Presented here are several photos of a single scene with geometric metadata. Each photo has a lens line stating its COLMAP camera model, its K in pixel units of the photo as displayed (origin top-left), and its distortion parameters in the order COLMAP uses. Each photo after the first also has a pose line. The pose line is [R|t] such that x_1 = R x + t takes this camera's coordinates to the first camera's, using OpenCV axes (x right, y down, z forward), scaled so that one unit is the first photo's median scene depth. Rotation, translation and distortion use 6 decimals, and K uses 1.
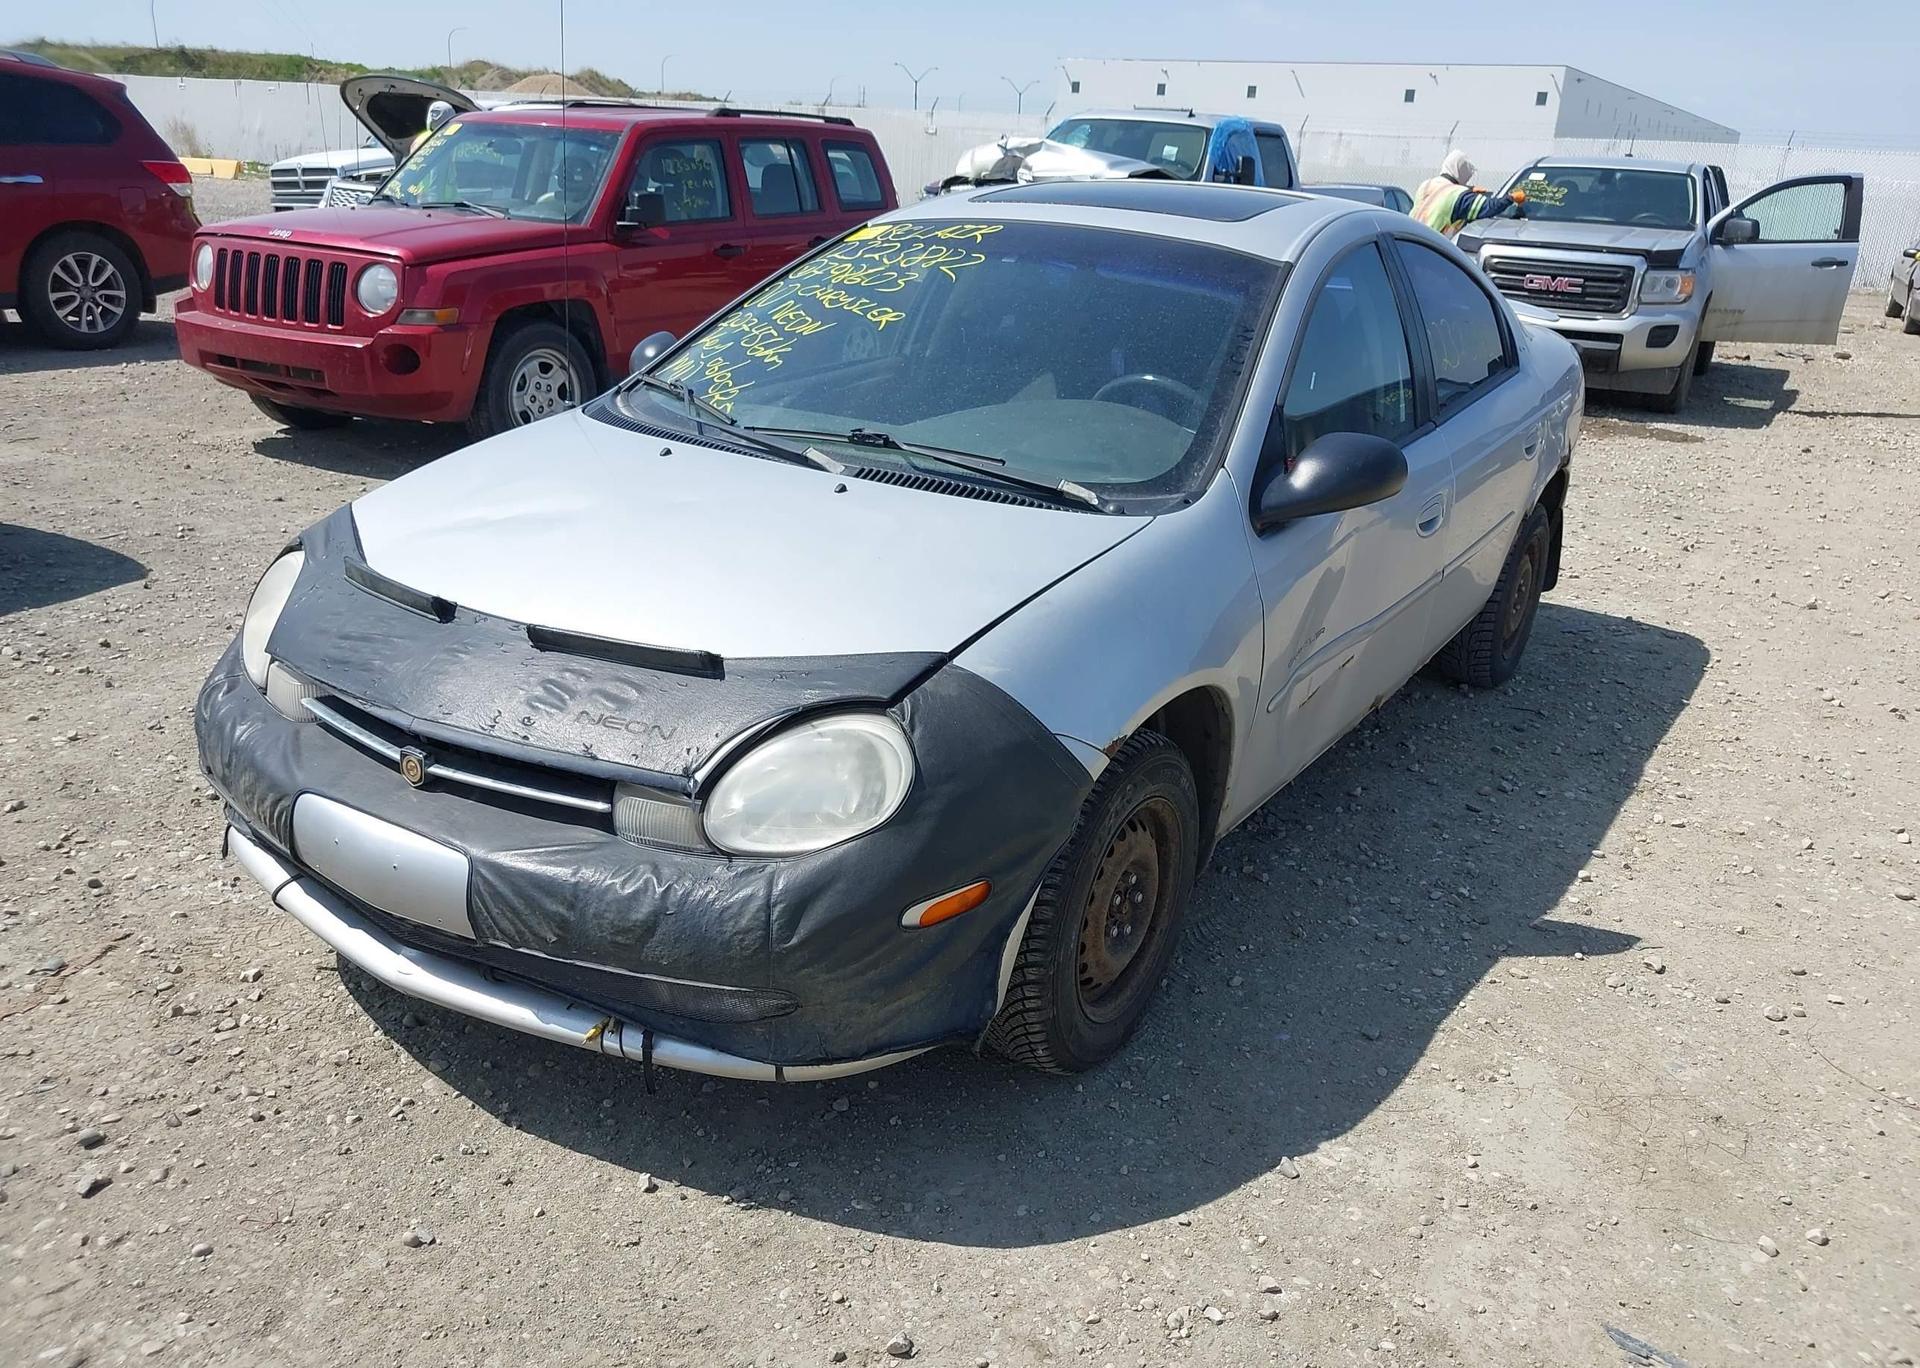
lens RADIAL K [[1556.1, 0, 973.5], [0, 1556.1, 684.7], [0, 0, 1]] dist [0.014440, -0.022214]
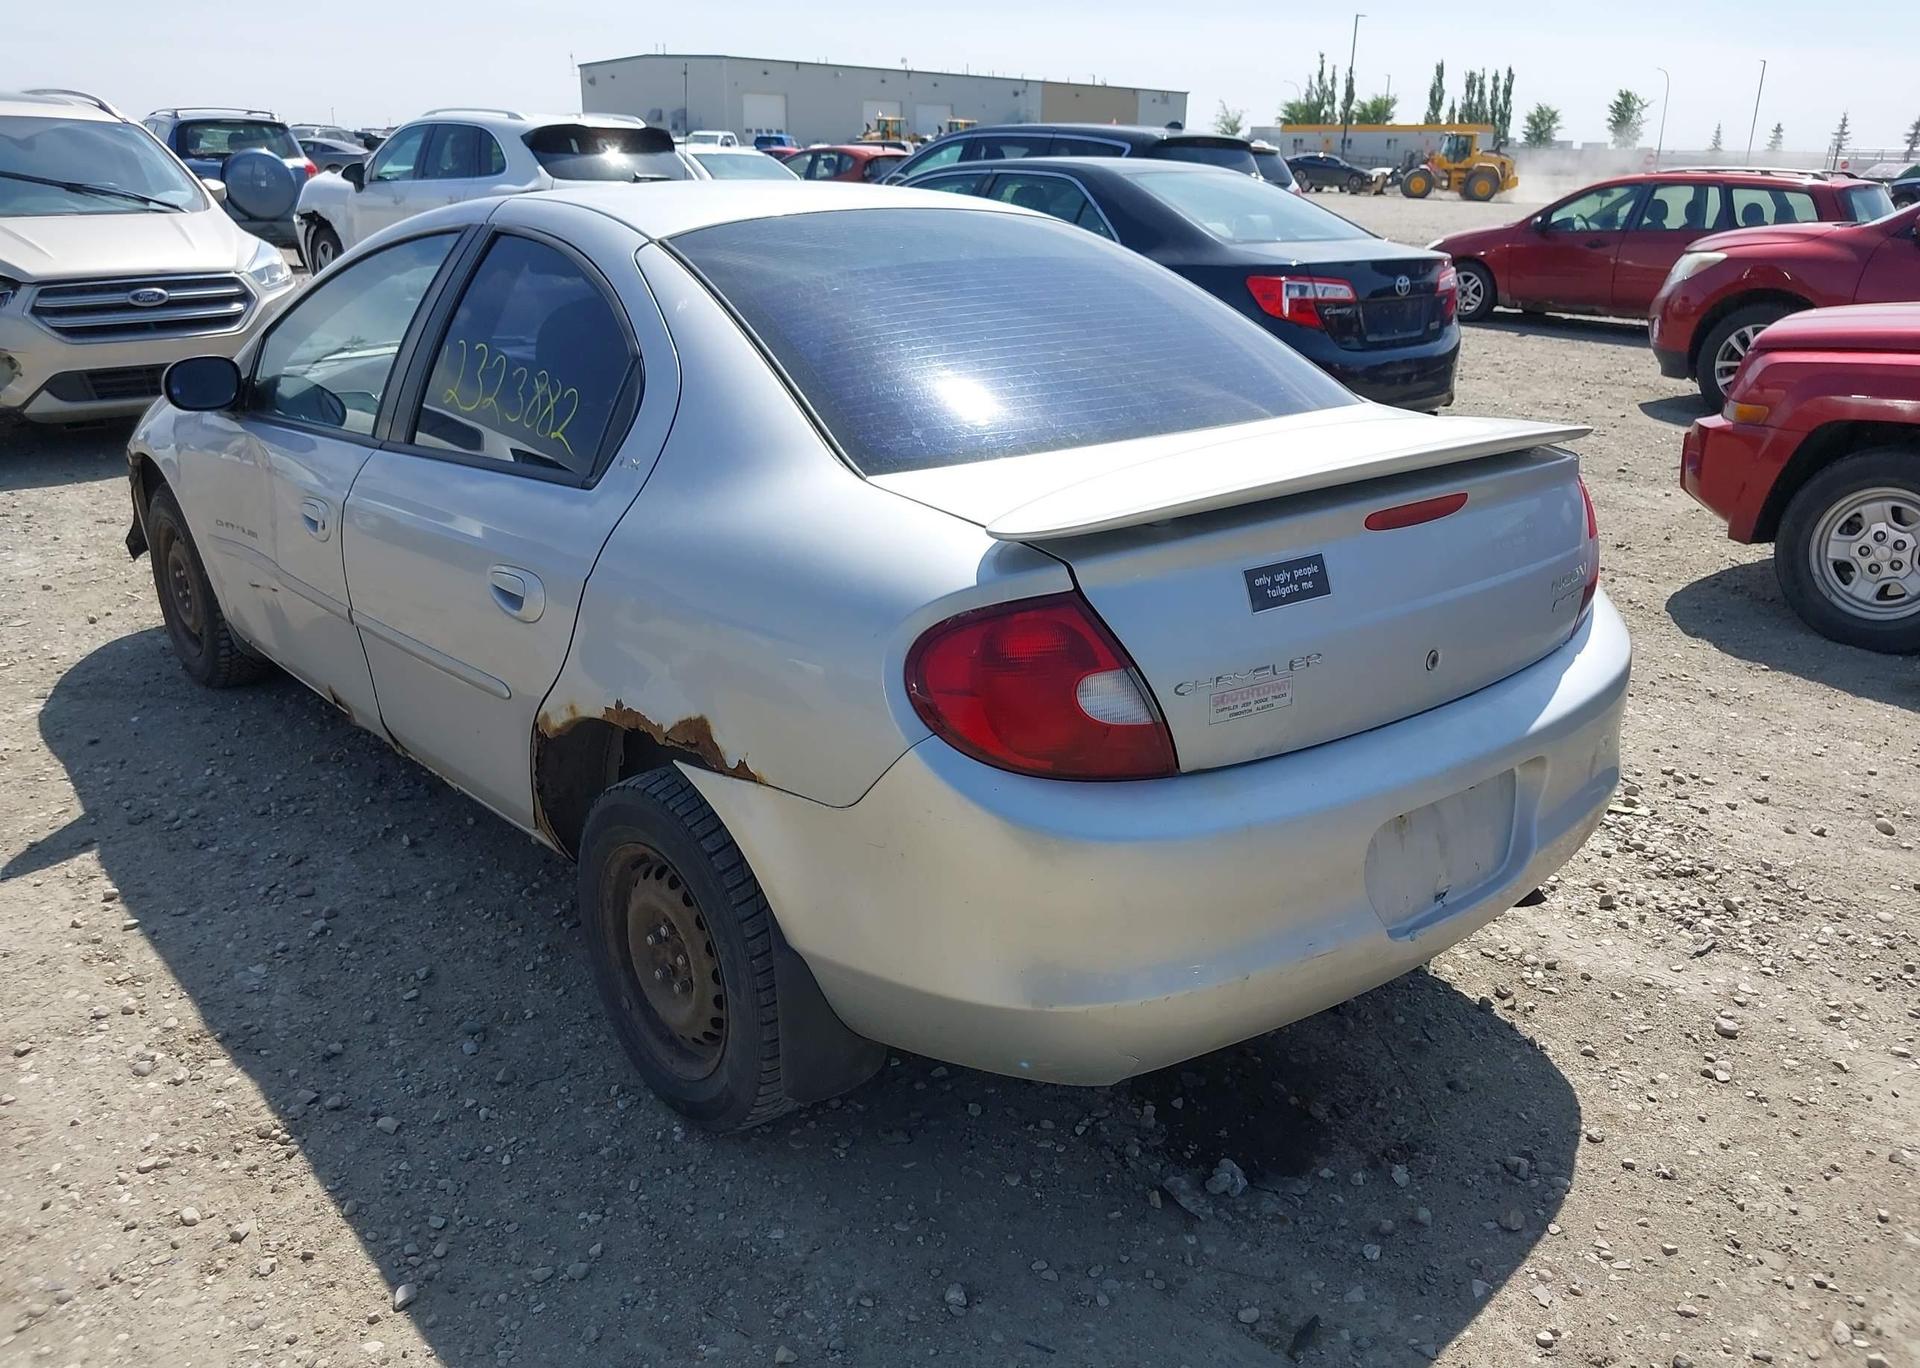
lens RADIAL K [[1556.1, 0, 969.7], [0, 1556.1, 683.7], [0, 0, 1]] dist [0.014440, -0.022214]
pose [[-0.311461, 0.248678, -0.917143, 1.182059], [-0.341938, 0.871171, 0.352335, -0.545481], [0.886606, 0.423344, -0.186303, 1.775136]]
